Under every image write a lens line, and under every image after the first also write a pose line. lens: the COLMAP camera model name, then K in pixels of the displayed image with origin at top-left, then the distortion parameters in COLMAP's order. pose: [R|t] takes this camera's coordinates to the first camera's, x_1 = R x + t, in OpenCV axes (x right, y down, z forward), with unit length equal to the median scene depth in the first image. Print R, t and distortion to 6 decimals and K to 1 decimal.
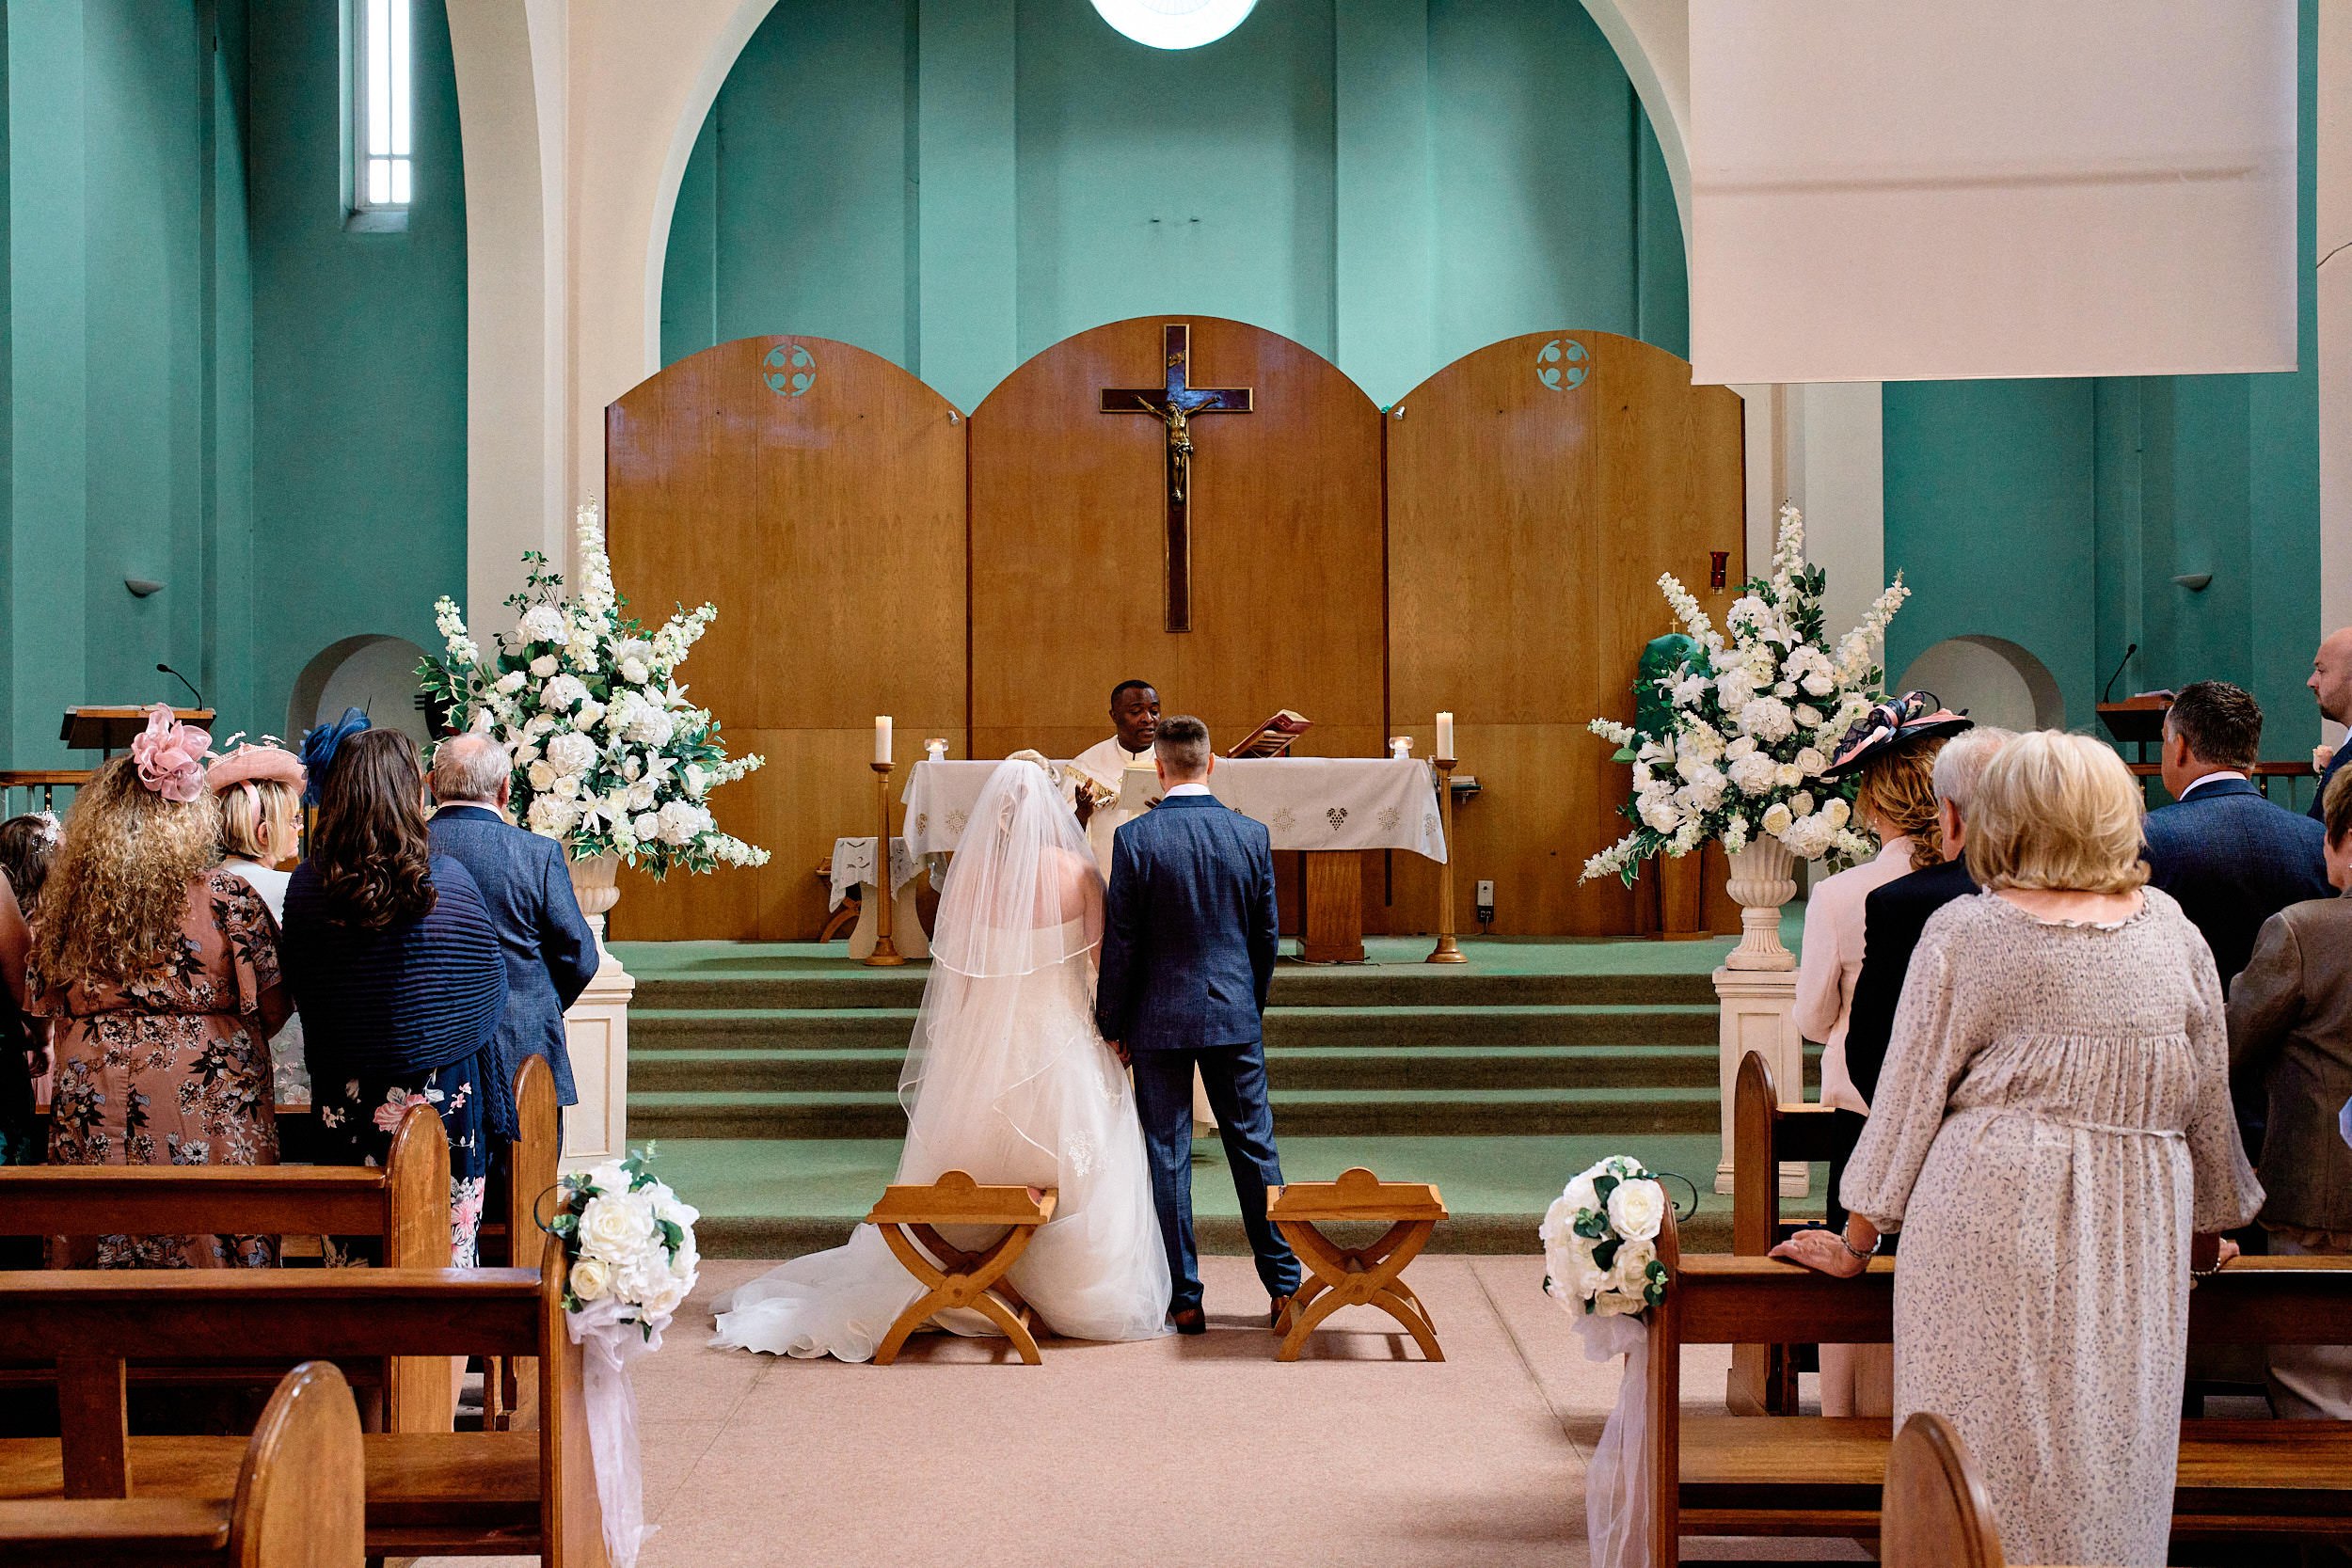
lens RADIAL K [[2288.3, 0, 1174.7], [0, 2288.3, 783.4], [0, 0, 1]] dist [-0.016912, 0.000000]
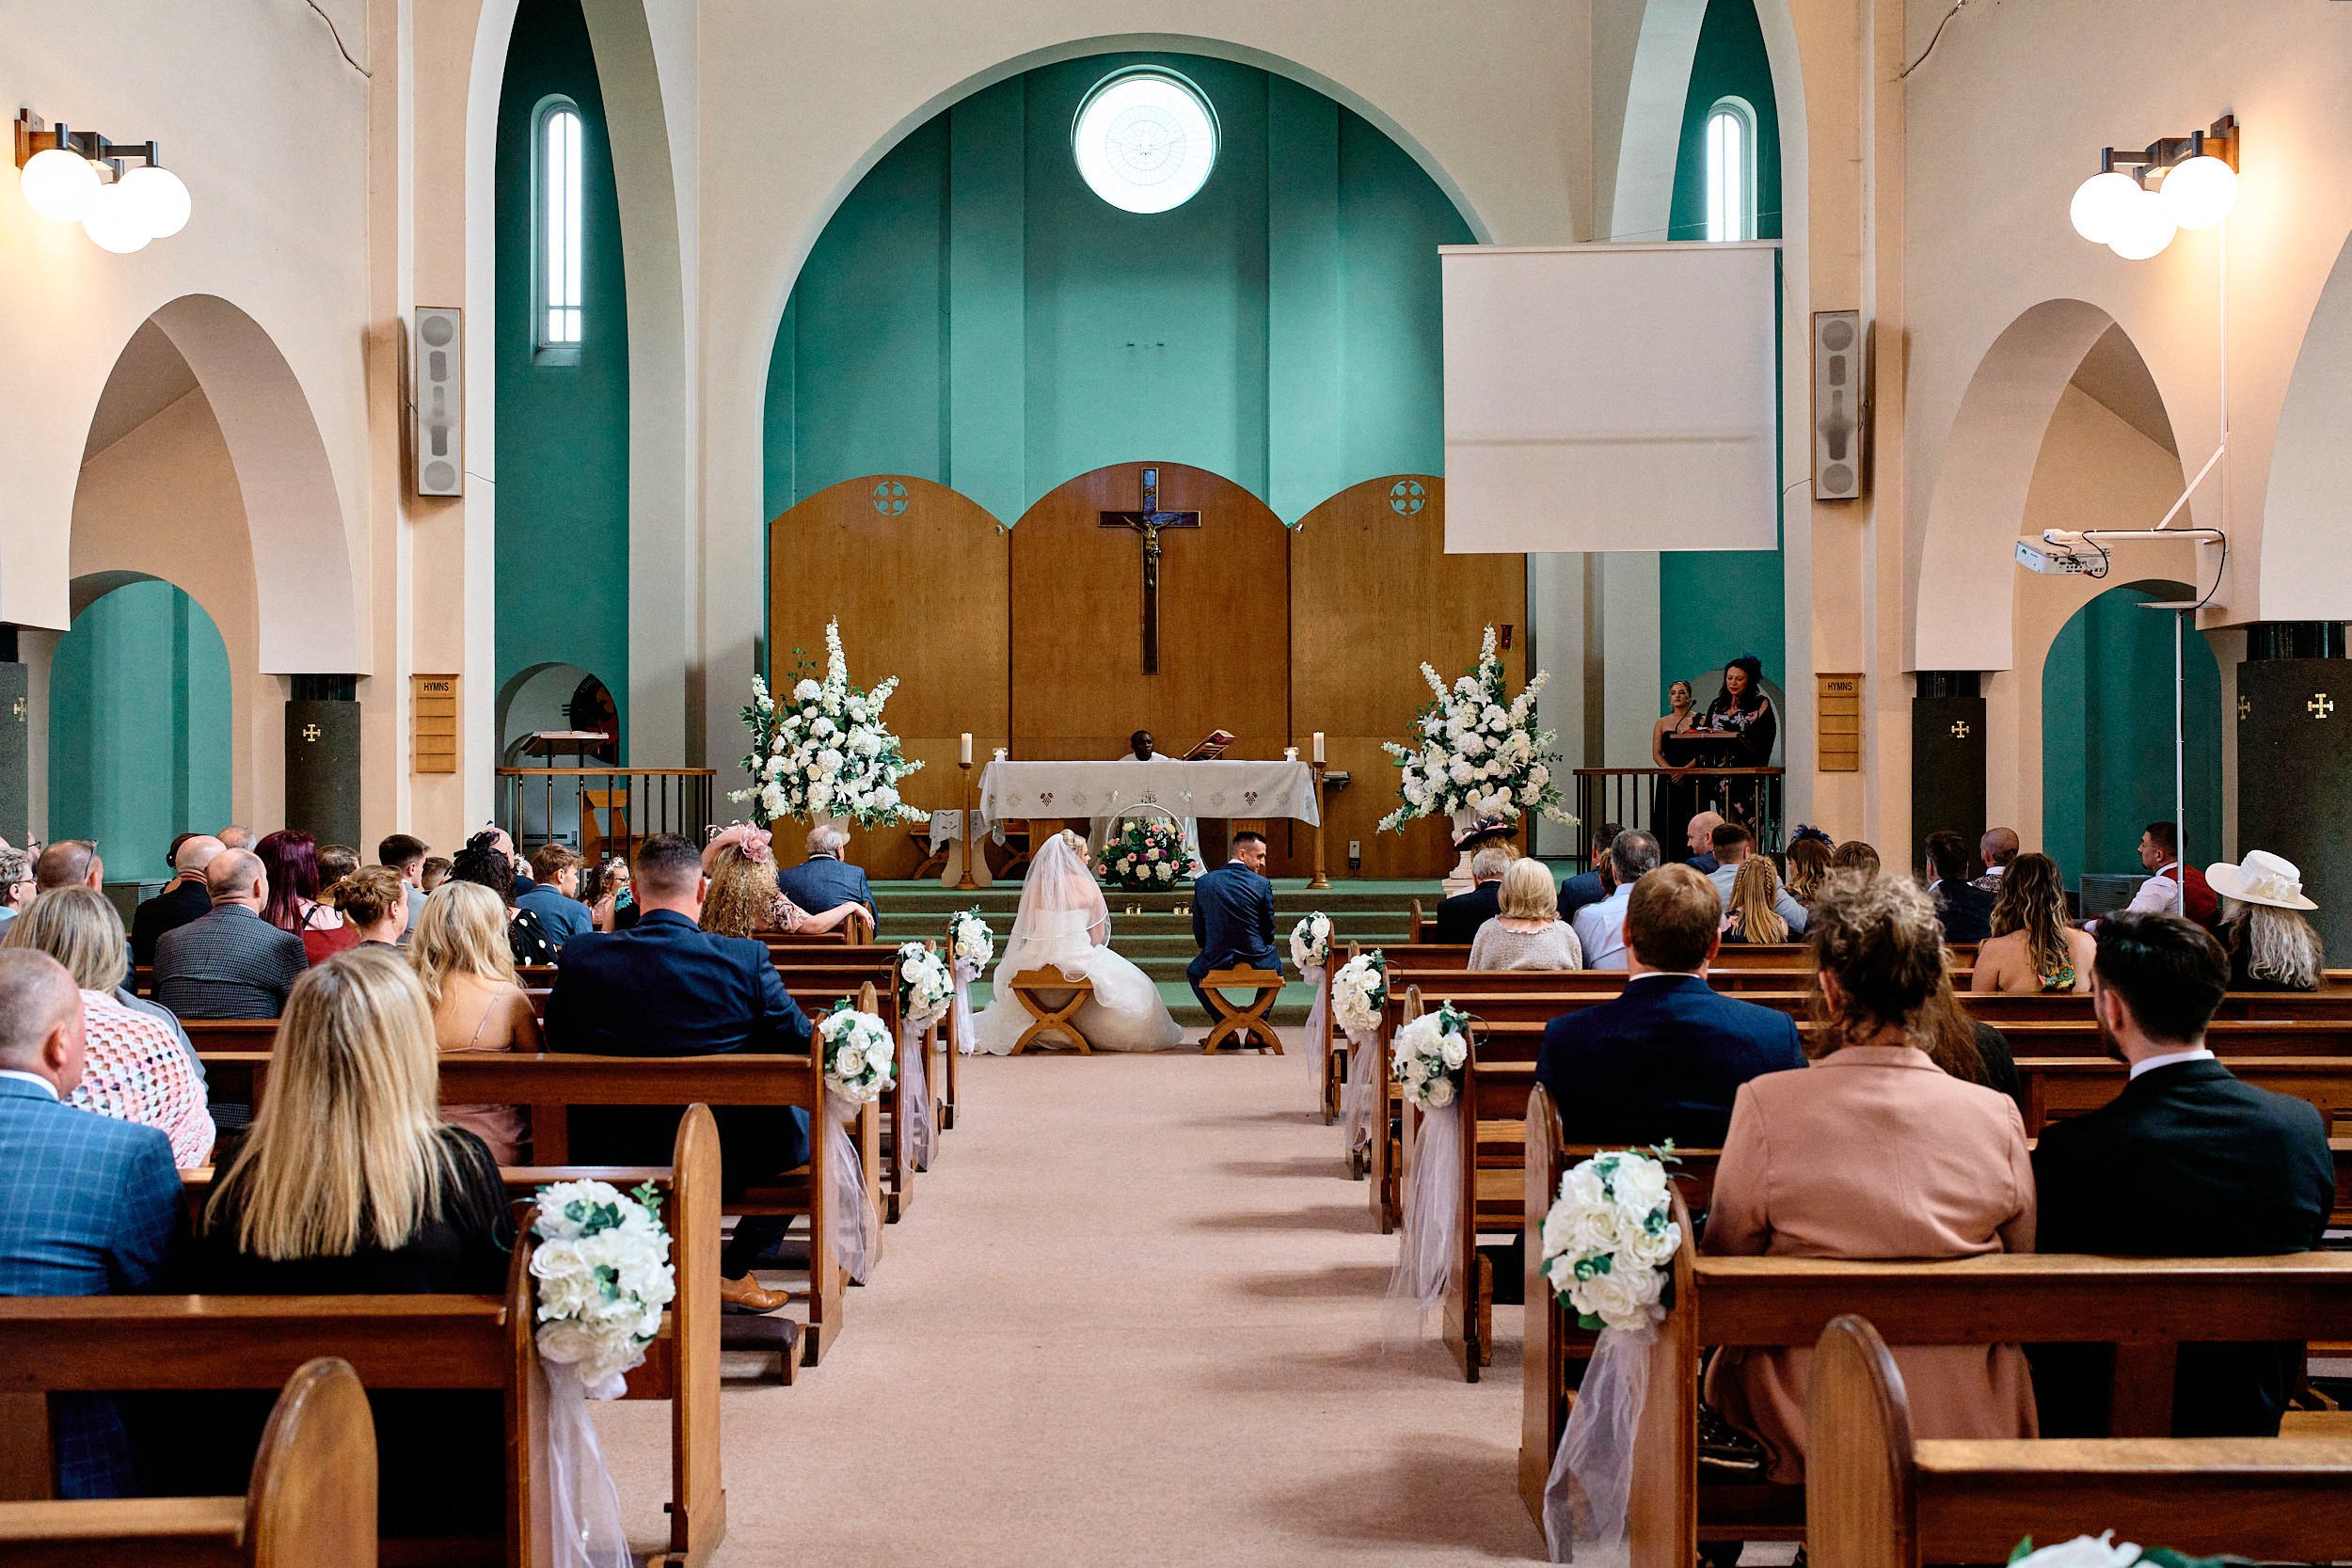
lens RADIAL K [[2288.3, 0, 1176.7], [0, 2288.3, 784.0], [0, 0, 1]] dist [-0.016912, 0.000000]
pose [[0.999824, 0.003251, 0.018484, -0.014239], [-0.003356, 0.999978, 0.005656, -0.004957], [-0.018465, -0.005717, 0.999813, -0.807408]]
